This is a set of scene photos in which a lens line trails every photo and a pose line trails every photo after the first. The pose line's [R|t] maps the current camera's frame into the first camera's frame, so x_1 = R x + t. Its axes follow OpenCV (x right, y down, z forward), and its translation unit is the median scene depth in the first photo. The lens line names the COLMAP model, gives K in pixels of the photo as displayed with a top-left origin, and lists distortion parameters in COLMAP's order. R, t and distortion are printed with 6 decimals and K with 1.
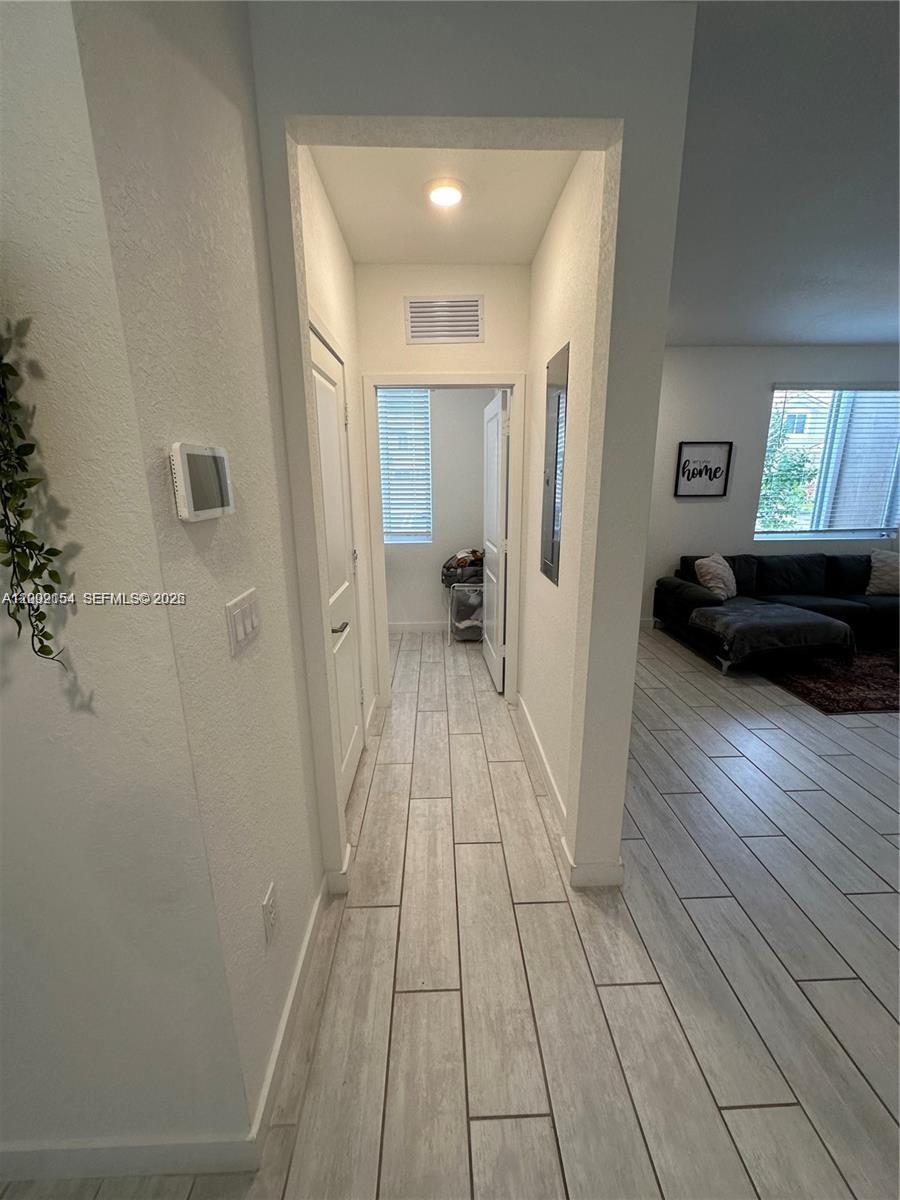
lens RADIAL K [[478.9, 0, 446.8], [0, 478.9, 599.0], [0, 0, 1]] dist [-0.000642, 0.000938]
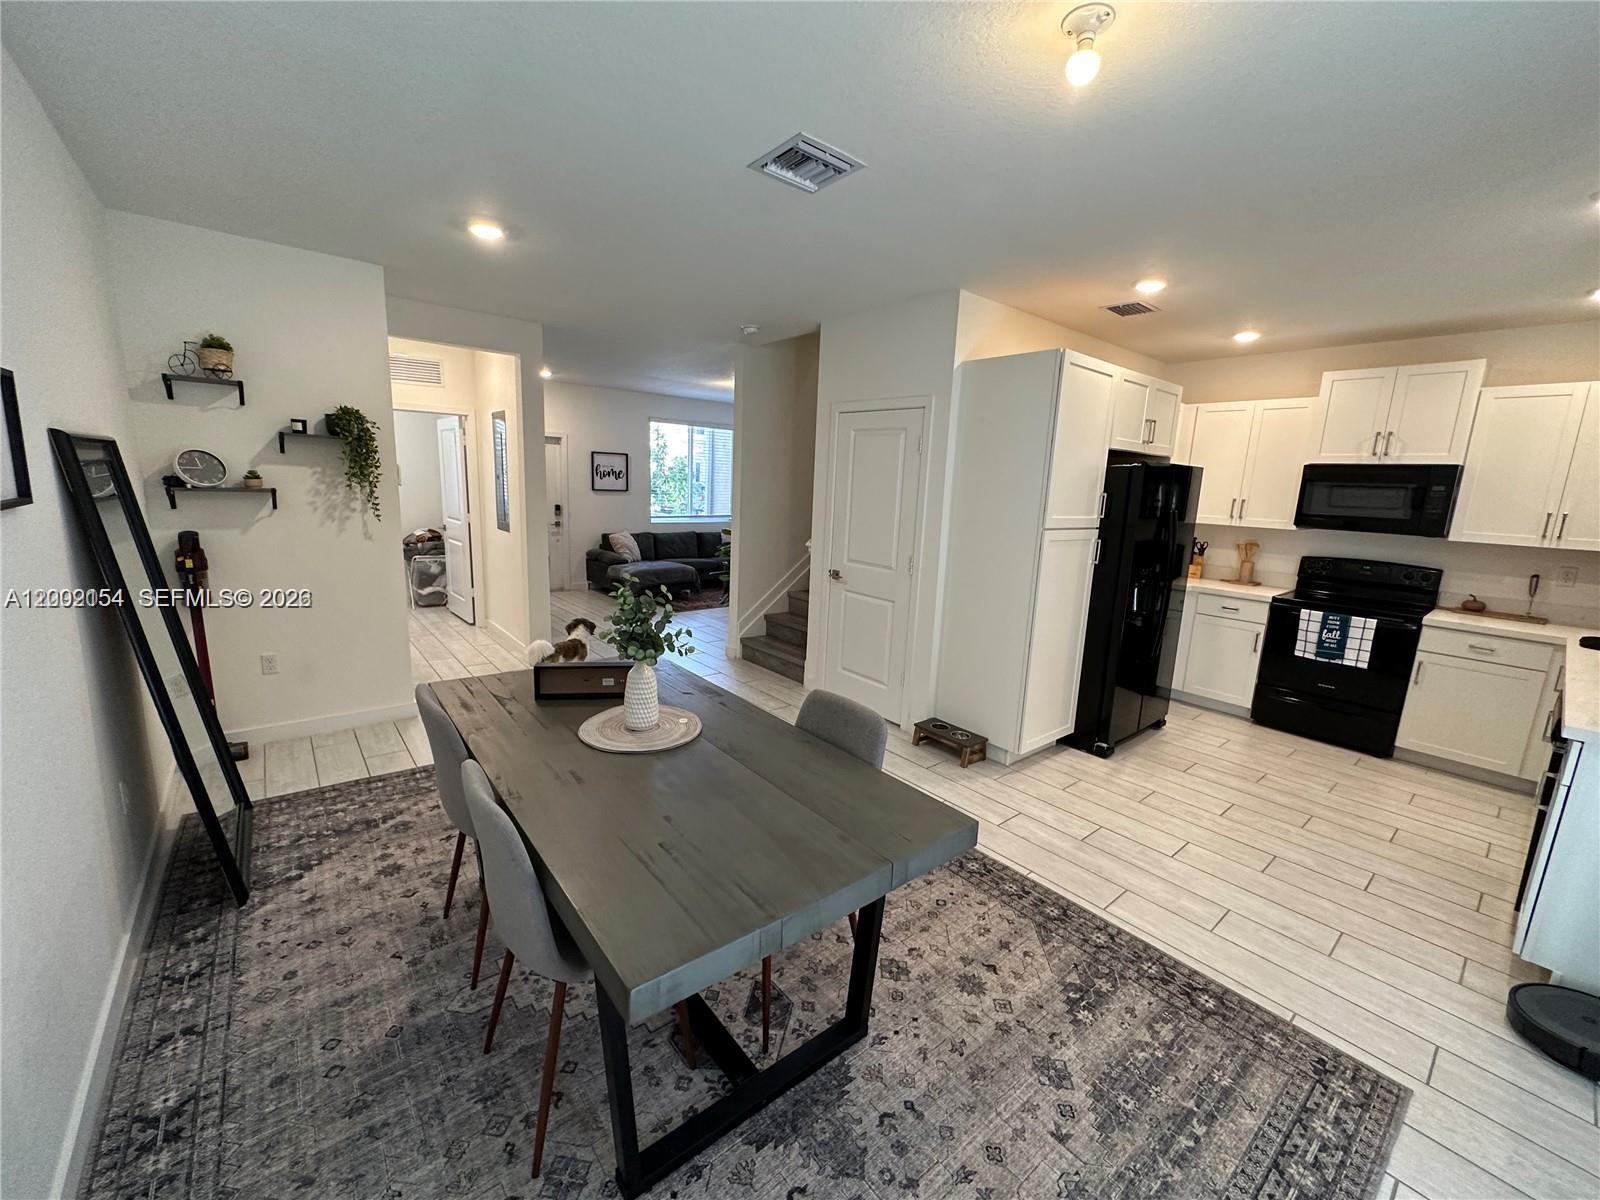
lens RADIAL K [[638.5, 0, 798.0], [0, 638.5, 600.3], [0, 0, 1]] dist [-0.000642, 0.000938]
pose [[0.786494, -0.073672, 0.613188, -0.214324], [0.102014, 0.994718, -0.011336, 0.188638], [-0.609114, 0.071470, 0.789856, -0.815627]]
